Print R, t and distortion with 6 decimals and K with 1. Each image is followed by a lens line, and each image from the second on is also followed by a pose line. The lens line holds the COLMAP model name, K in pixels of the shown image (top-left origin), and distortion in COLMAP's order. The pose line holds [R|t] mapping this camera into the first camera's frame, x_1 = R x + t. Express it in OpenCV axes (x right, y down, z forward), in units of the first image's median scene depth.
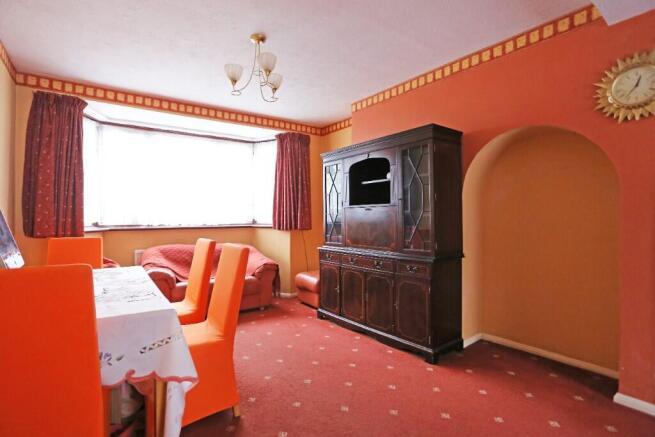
lens RADIAL K [[327.4, 0, 327.5], [0, 327.4, 218.5], [0, 0, 1]] dist [-0.062803, 0.022711]
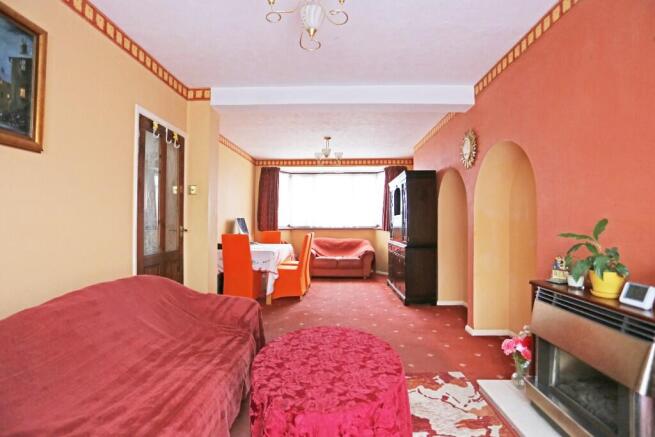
lens RADIAL K [[327.4, 0, 327.5], [0, 327.4, 218.5], [0, 0, 1]] dist [-0.062803, 0.022711]
pose [[0.784599, -0.005183, -0.619982, 0.866976], [-0.005119, 0.999877, -0.014837, 0.001513], [0.619983, 0.014814, 0.784475, -0.531857]]
